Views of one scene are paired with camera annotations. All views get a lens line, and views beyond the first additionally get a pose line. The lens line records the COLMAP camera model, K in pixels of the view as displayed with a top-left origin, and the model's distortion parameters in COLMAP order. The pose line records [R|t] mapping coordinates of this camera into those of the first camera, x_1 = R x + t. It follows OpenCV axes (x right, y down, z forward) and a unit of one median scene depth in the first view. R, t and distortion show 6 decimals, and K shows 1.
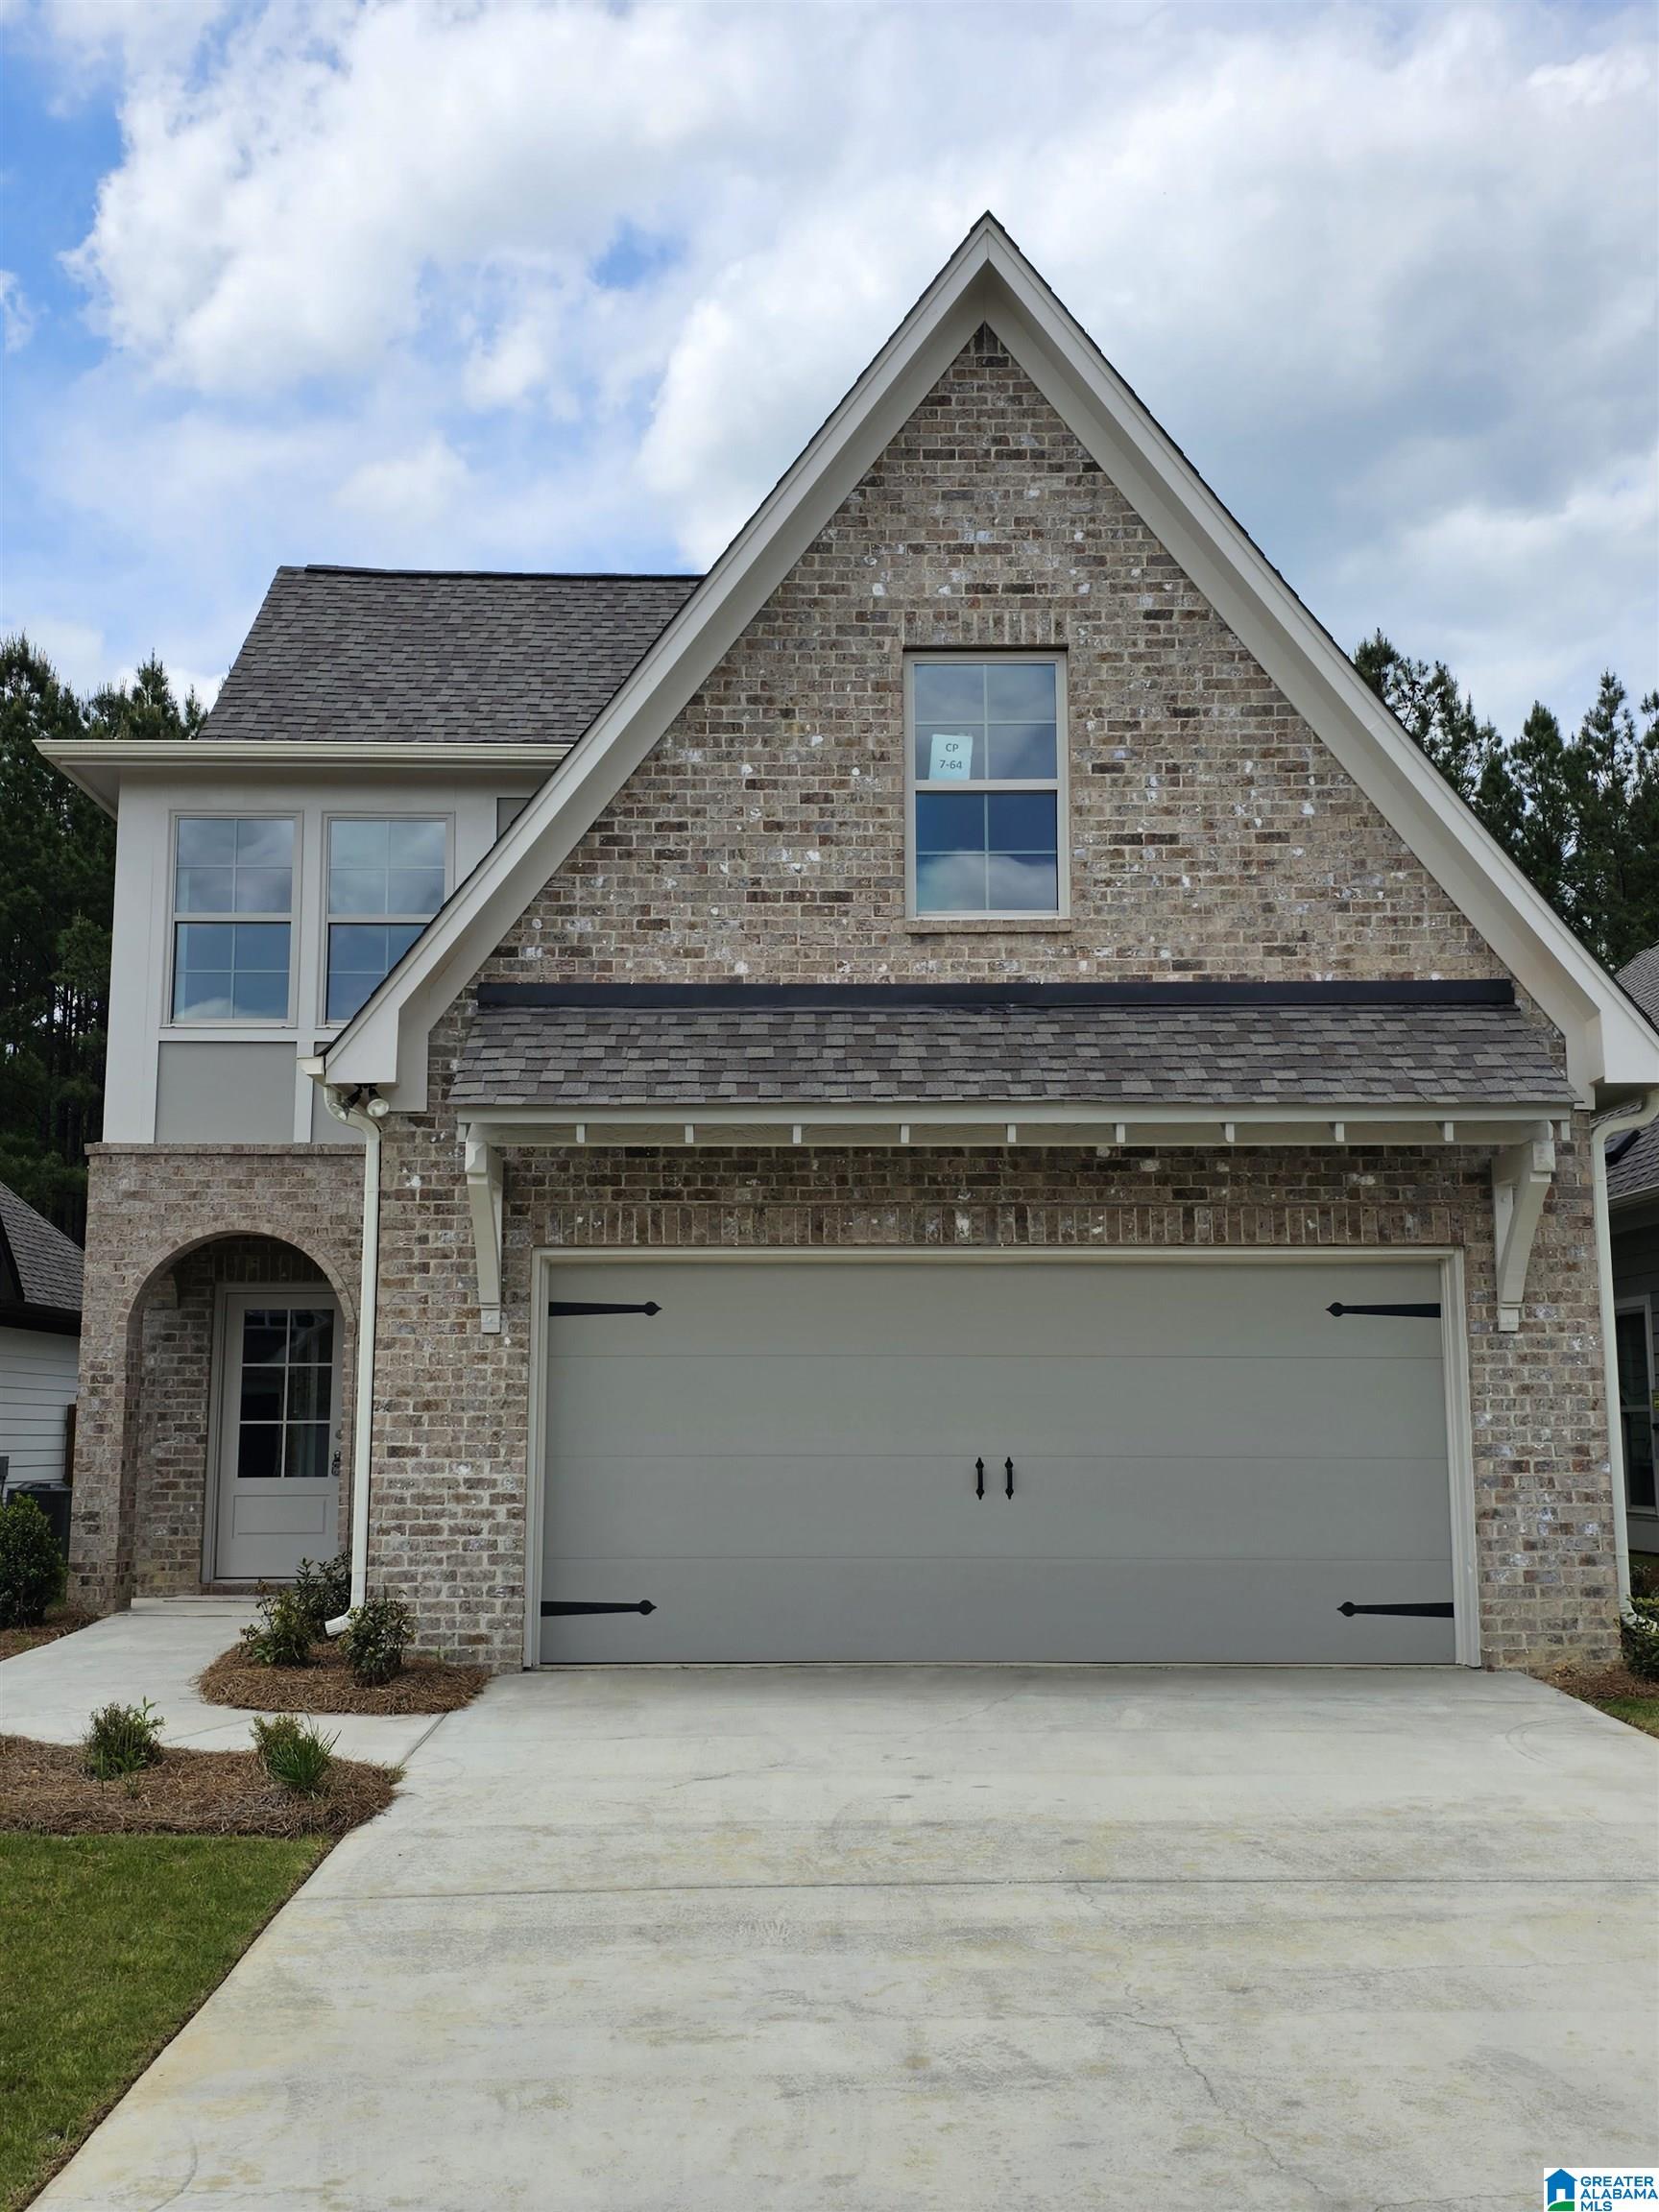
lens RADIAL K [[2228.9, 0, 812.5], [0, 2228.9, 1123.3], [0, 0, 1]] dist [0.059199, 0.000000]
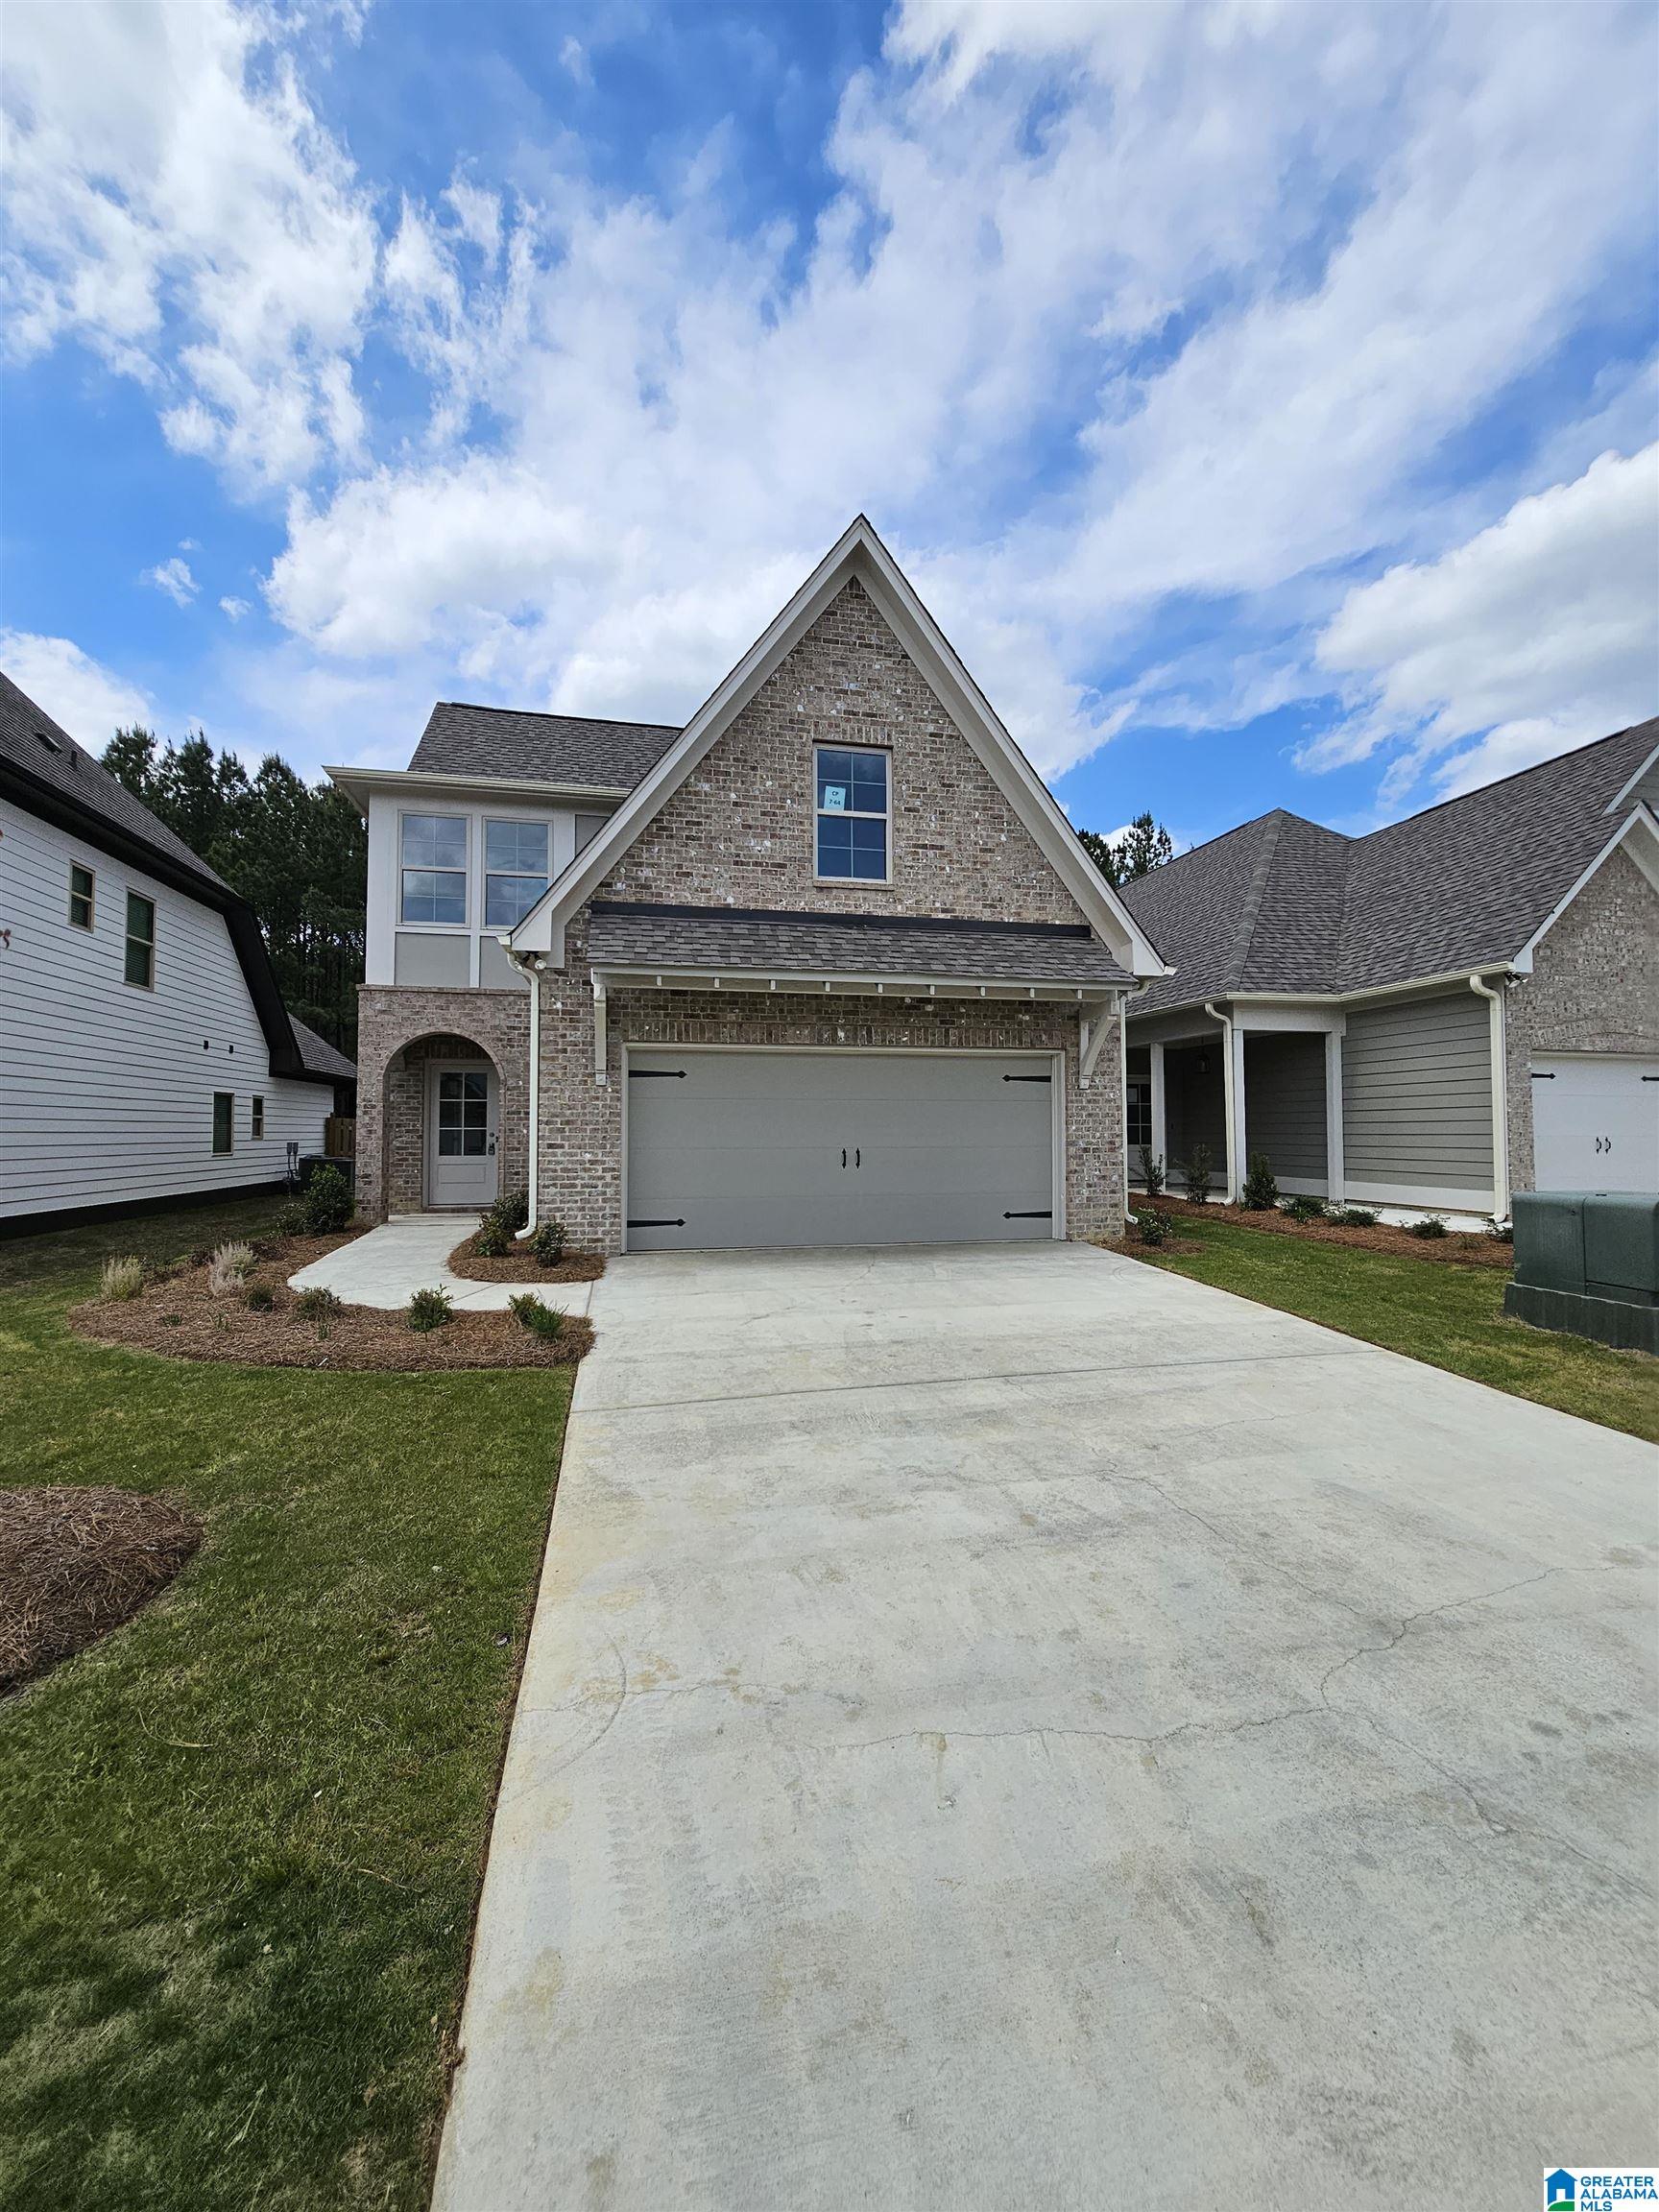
lens RADIAL K [[899.3, 0, 828.6], [0, 899.3, 1106.8], [0, 0, 1]] dist [-0.001094, -0.001221]
pose [[0.977498, 0.005641, 0.210870, -0.112829], [-0.029366, 0.993548, 0.109547, 0.021213], [-0.208891, -0.113274, 0.971356, 0.197382]]
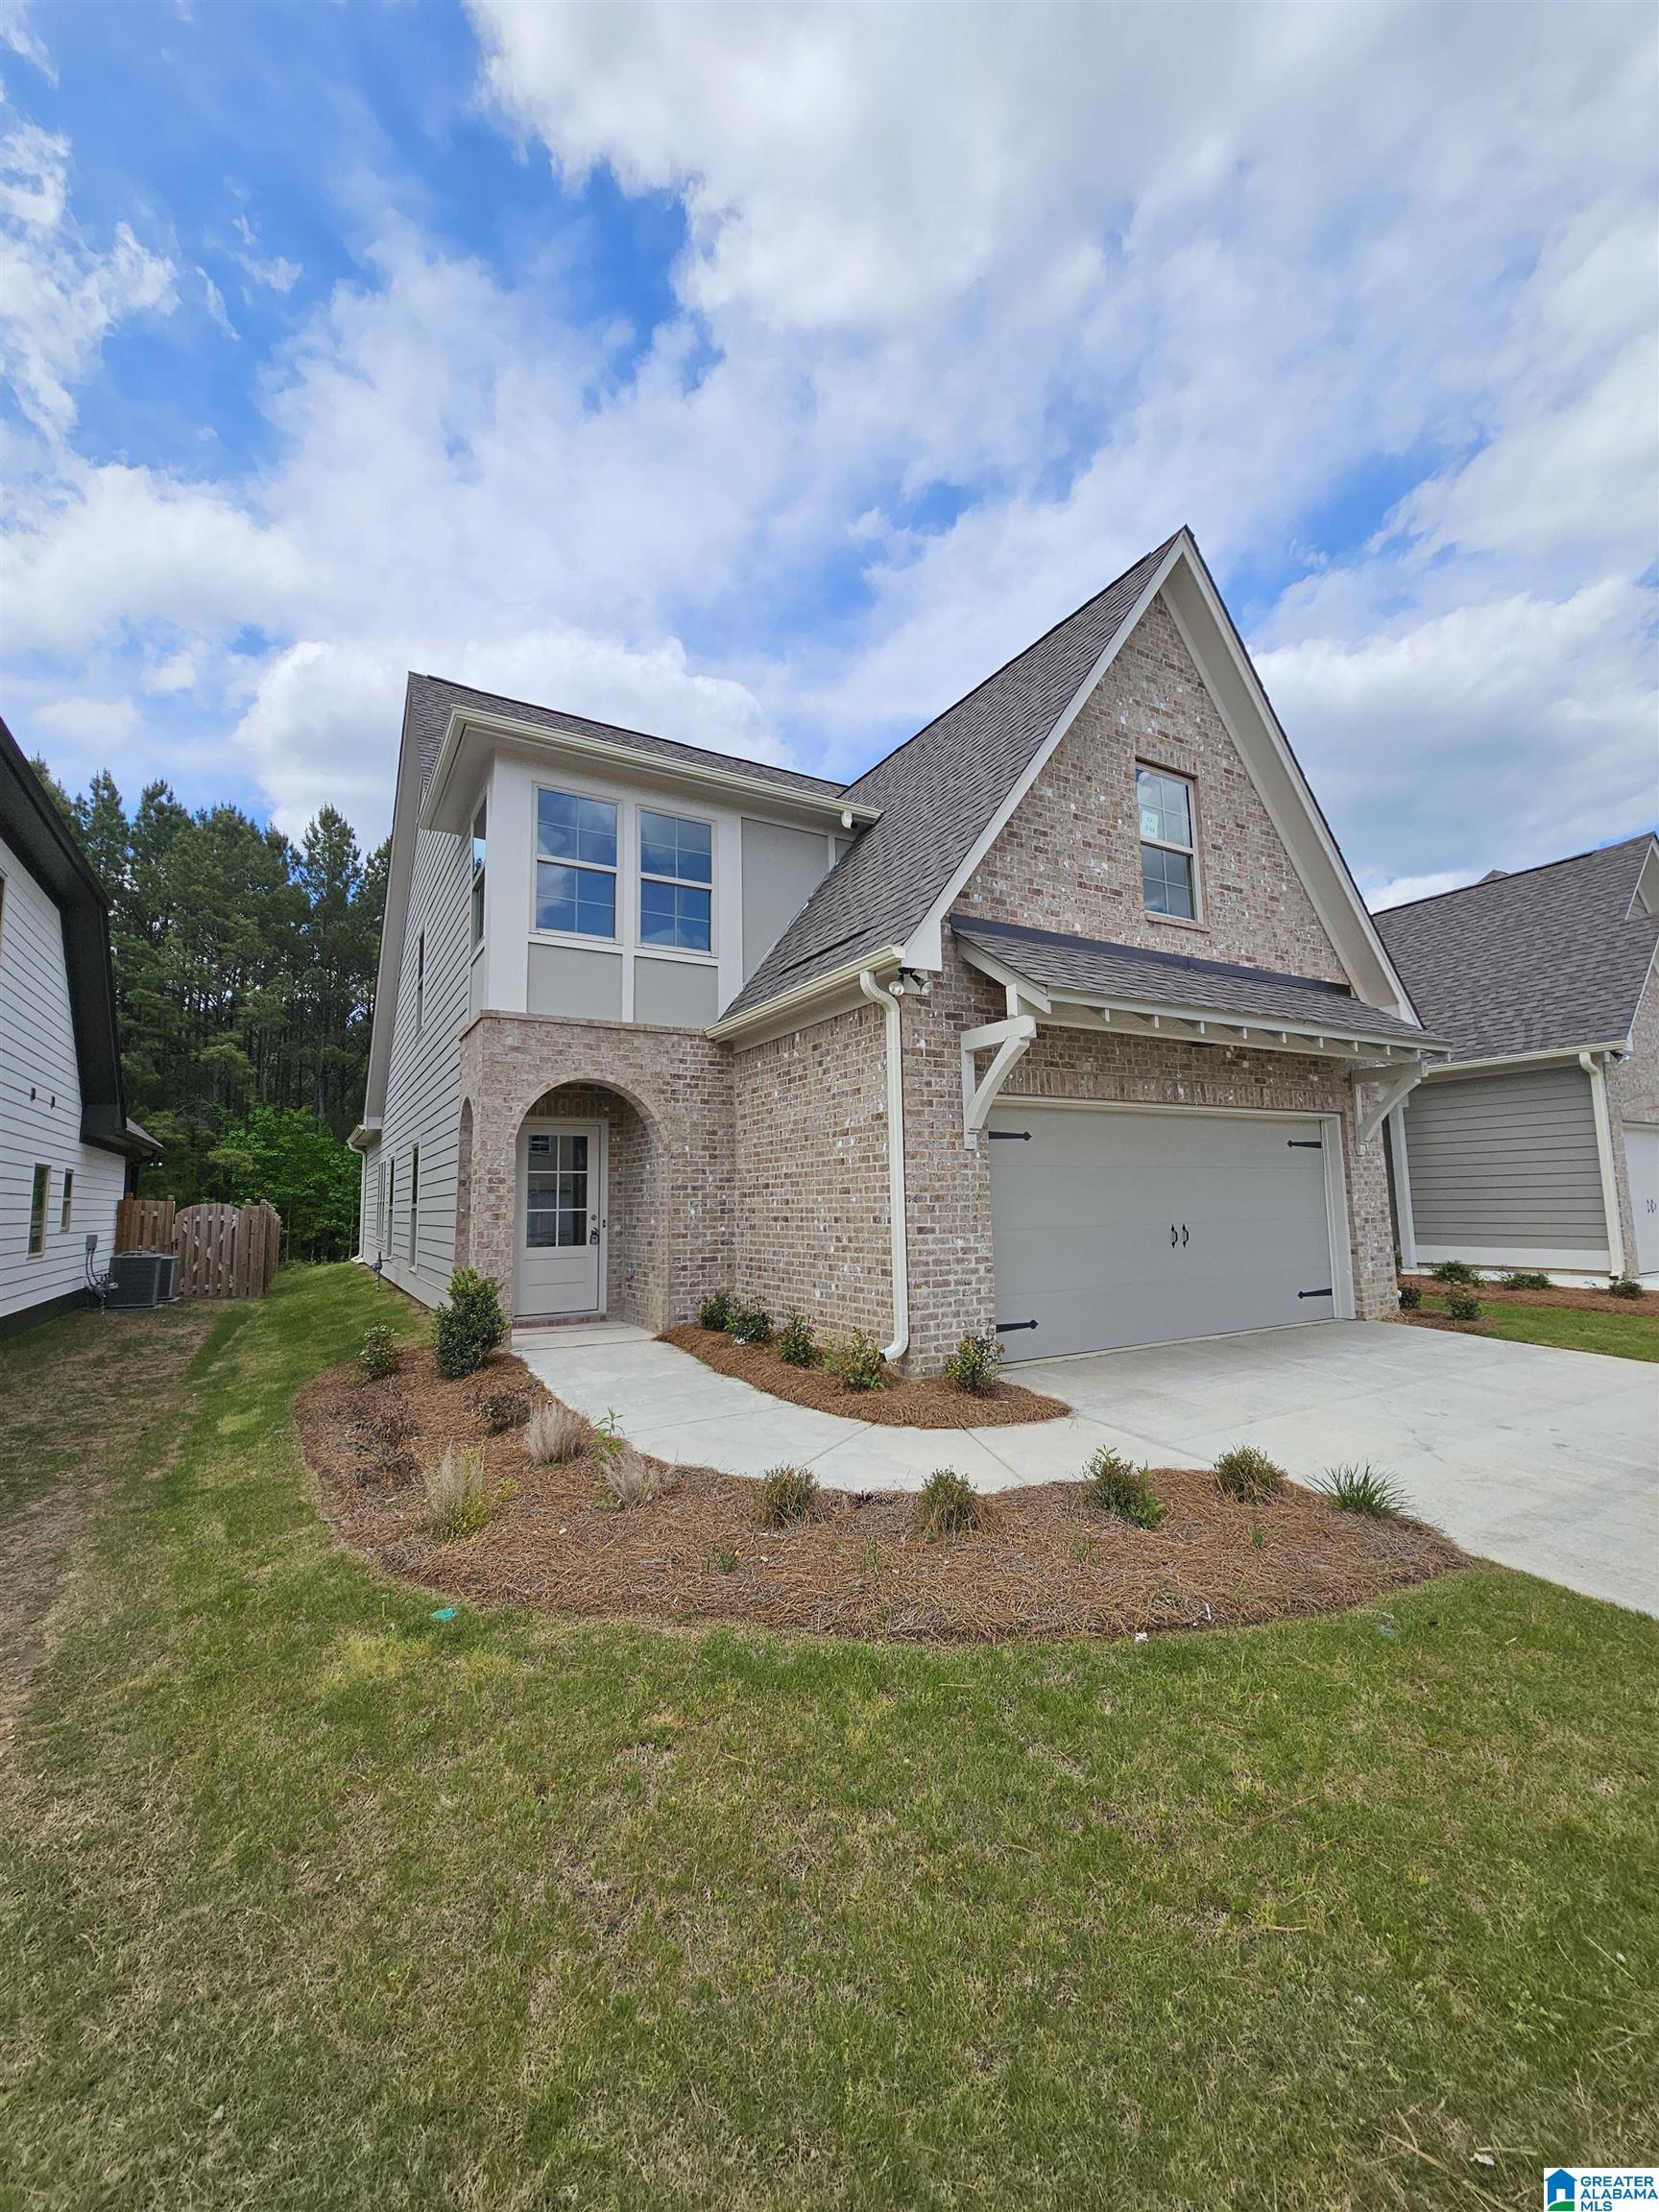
lens RADIAL K [[899.3, 0, 832.1], [0, 899.3, 1102.8], [0, 0, 1]] dist [-0.001094, -0.001221]
pose [[0.864633, 0.041592, 0.500680, -0.508822], [-0.053411, 0.998529, 0.009288, 0.061439], [-0.499557, -0.034772, 0.865583, 0.517715]]
